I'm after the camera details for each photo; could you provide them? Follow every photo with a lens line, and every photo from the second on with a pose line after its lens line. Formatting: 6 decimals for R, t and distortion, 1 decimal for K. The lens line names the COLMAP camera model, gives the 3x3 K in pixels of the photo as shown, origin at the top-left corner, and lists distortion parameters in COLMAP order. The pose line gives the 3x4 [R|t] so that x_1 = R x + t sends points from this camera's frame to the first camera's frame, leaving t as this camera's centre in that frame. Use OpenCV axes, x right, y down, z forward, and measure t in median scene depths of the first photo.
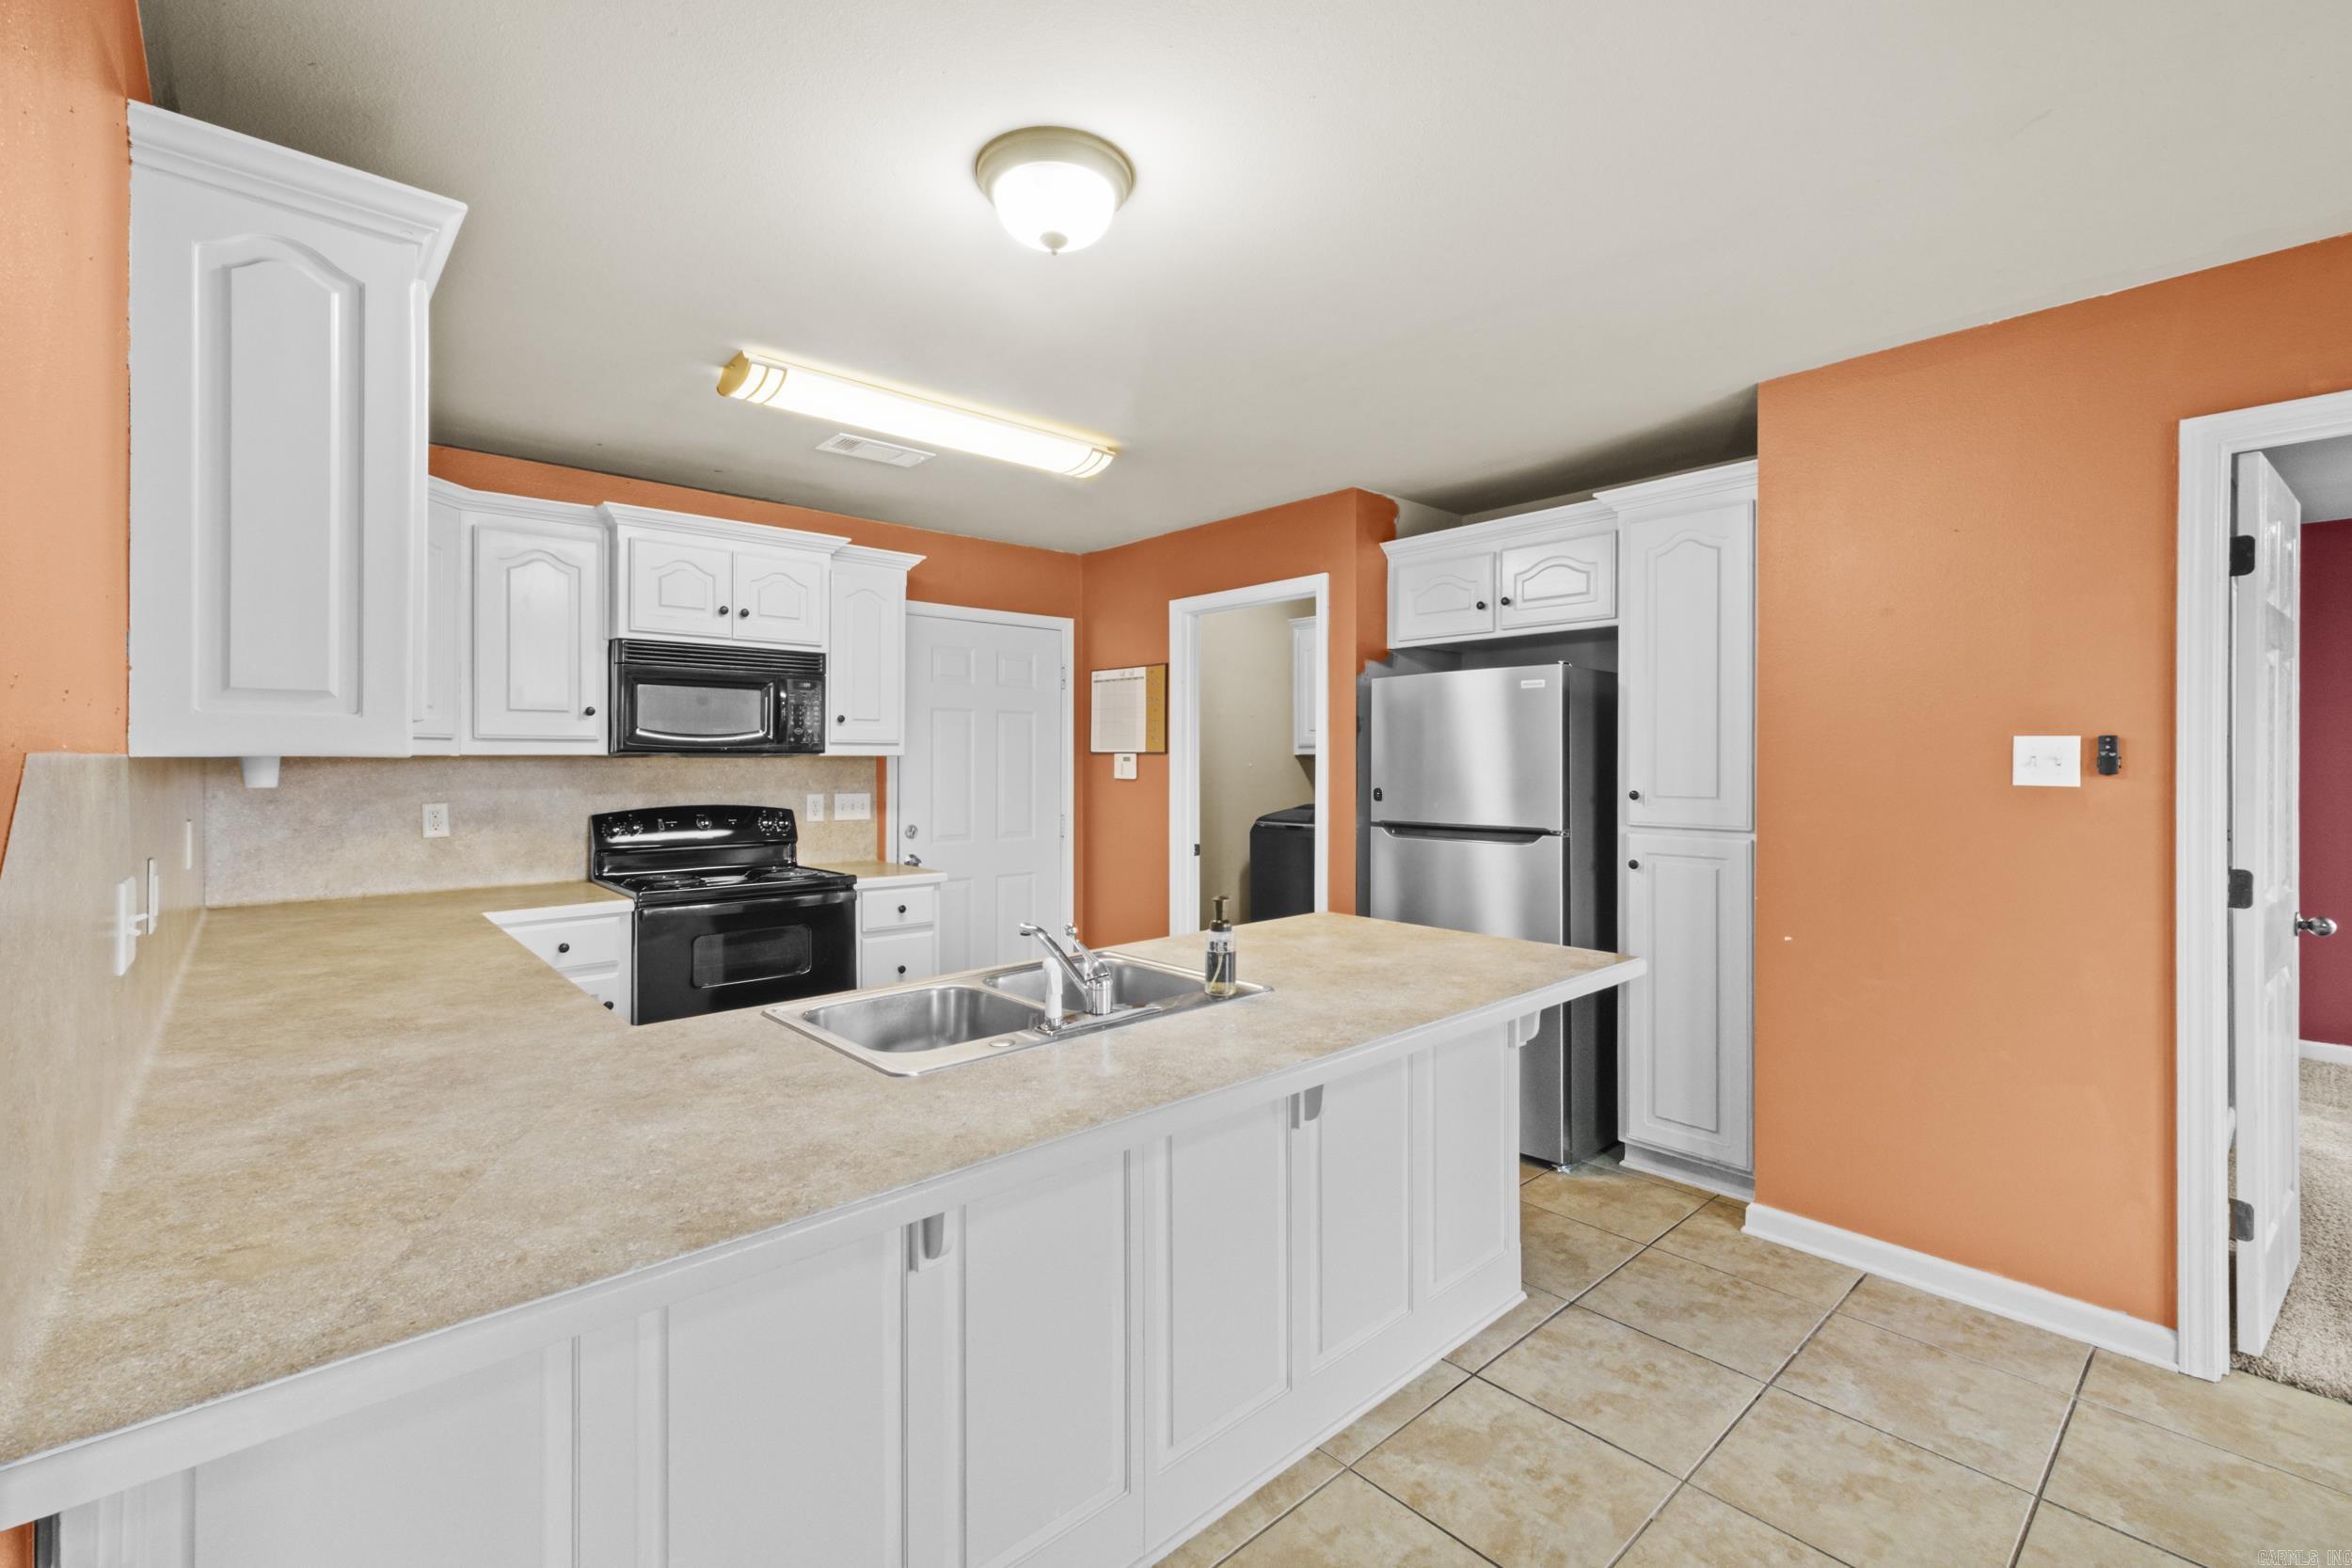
lens RADIAL K [[1016.1, 0, 1173.2], [0, 1016.1, 762.3], [0, 0, 1]] dist [0.002403, 0.000268]
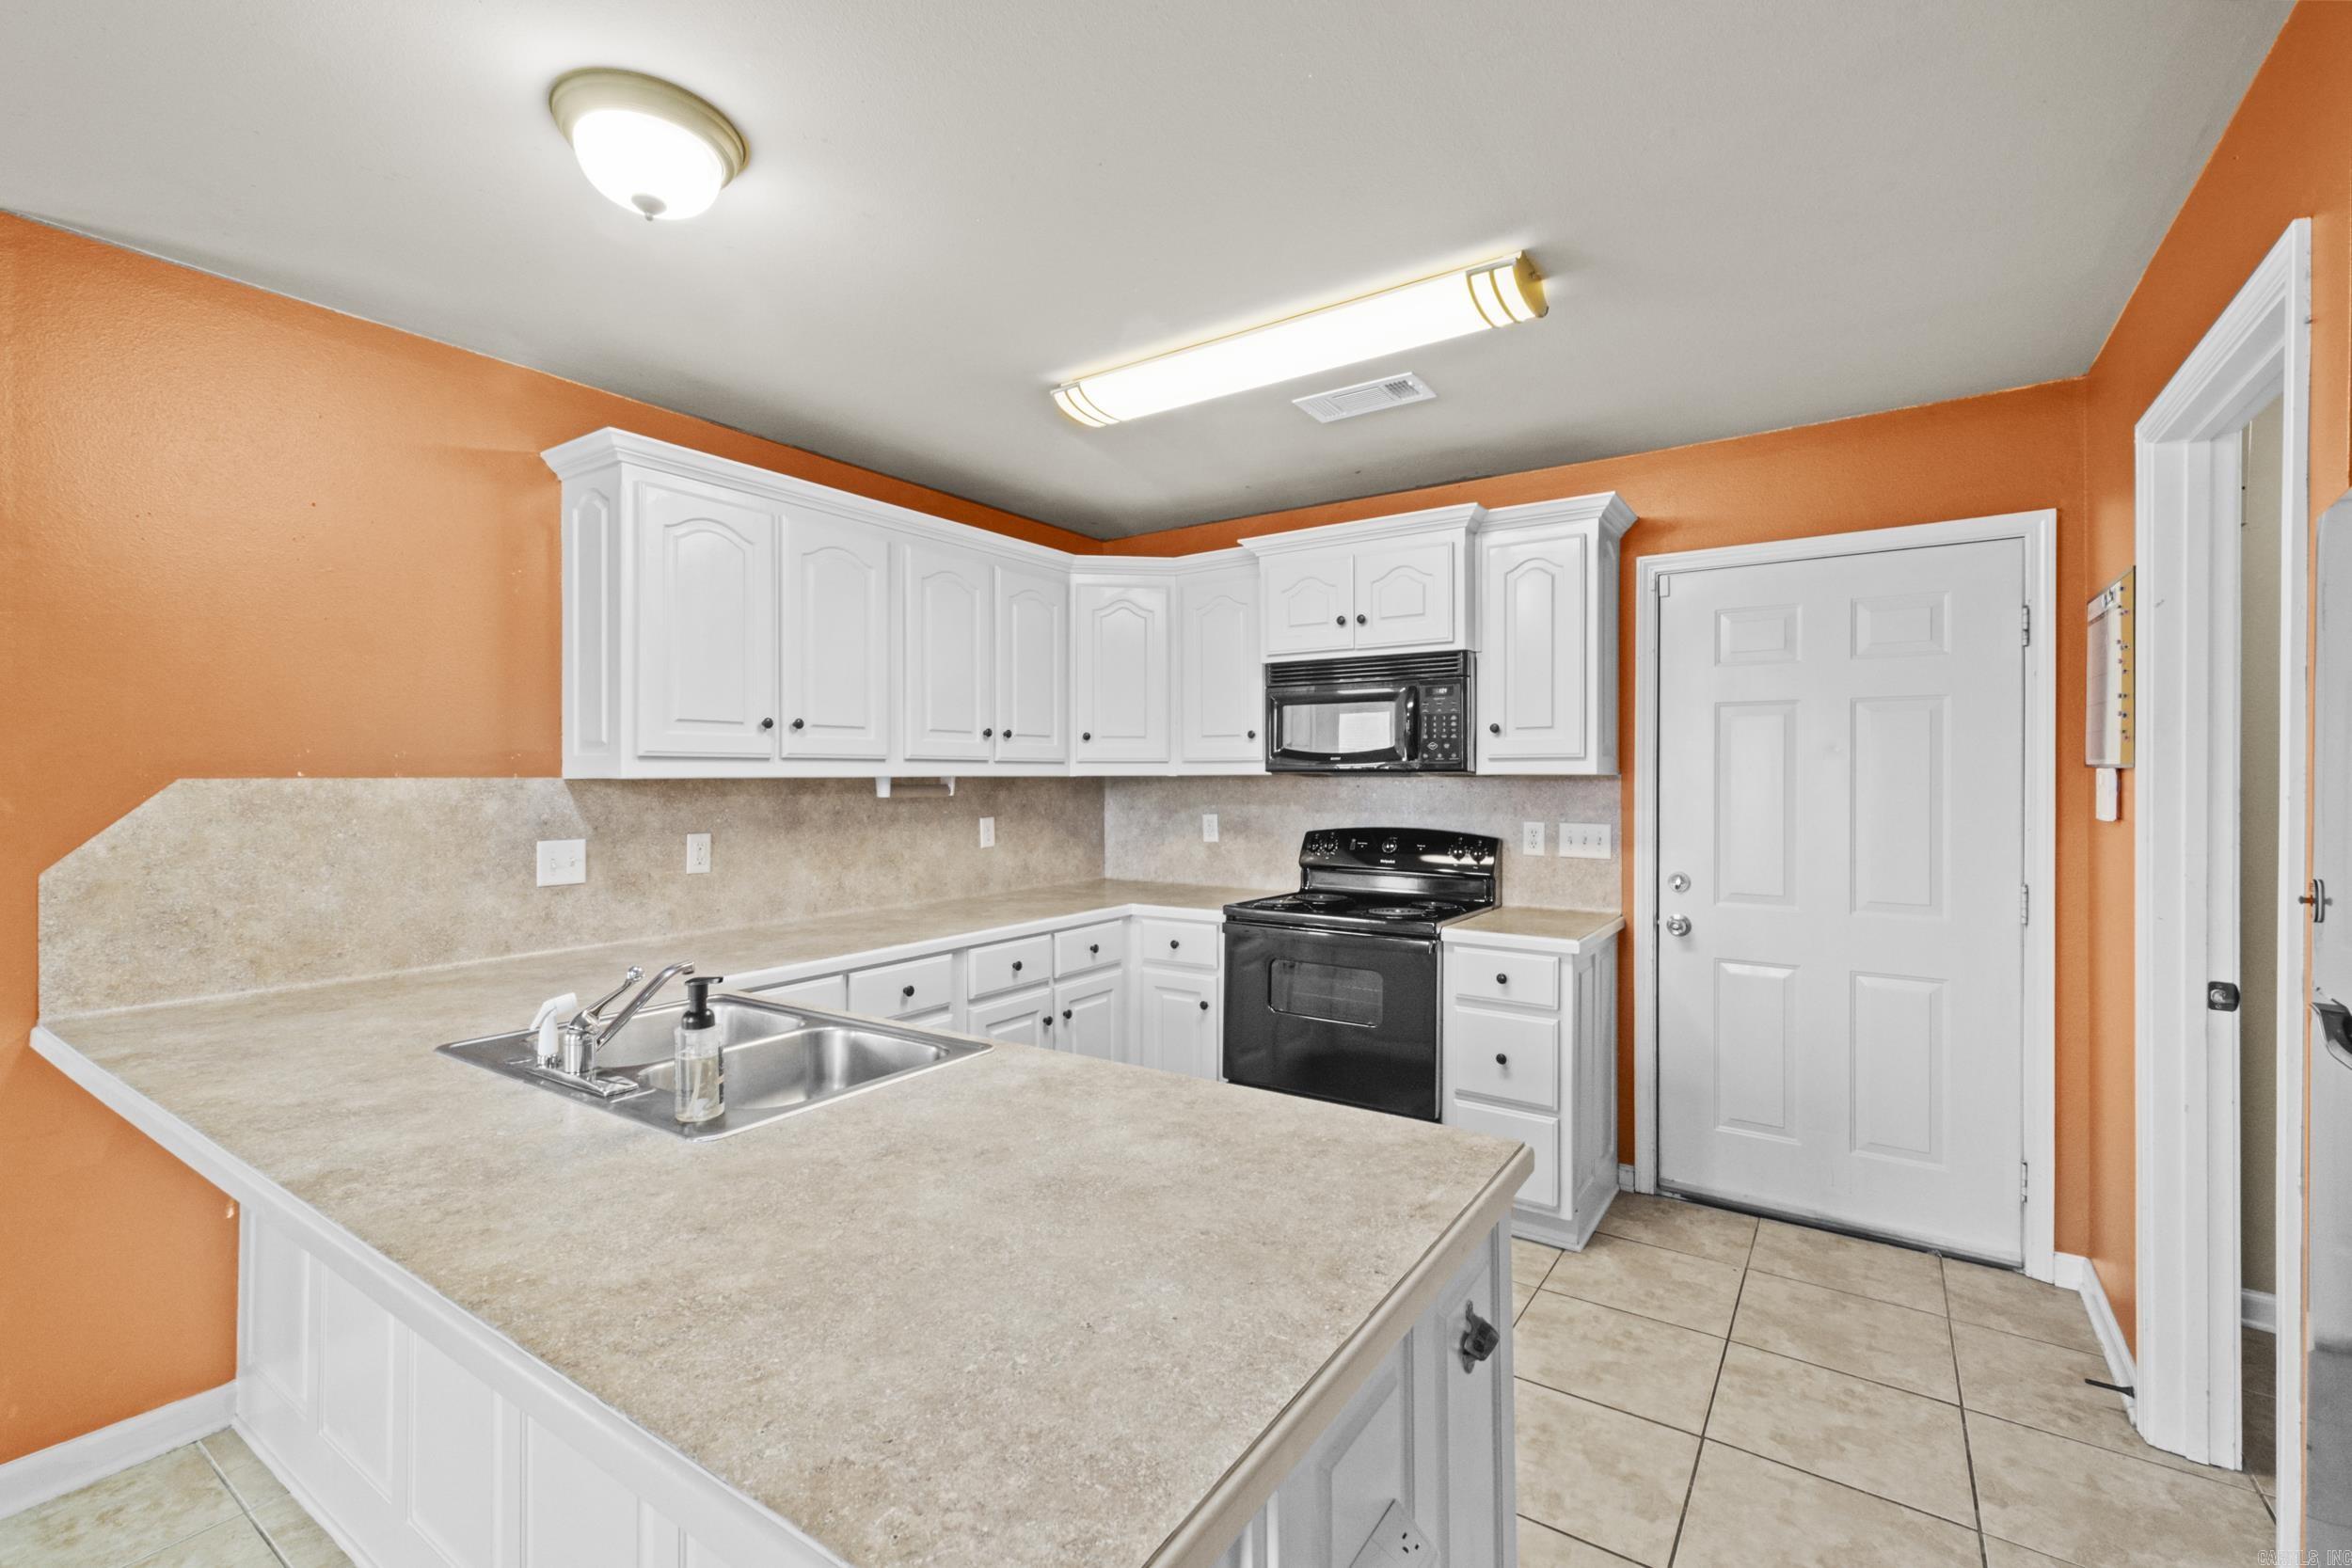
lens RADIAL K [[1008.7, 0, 1161.7], [0, 1008.7, 779.0], [0, 0, 1]] dist [0.001533, 0.000138]
pose [[0.226794, 0.001905, -0.973941, 0.439927], [-0.002399, 0.999996, 0.001397, -0.003939], [0.973940, 0.002020, 0.226798, 0.637918]]
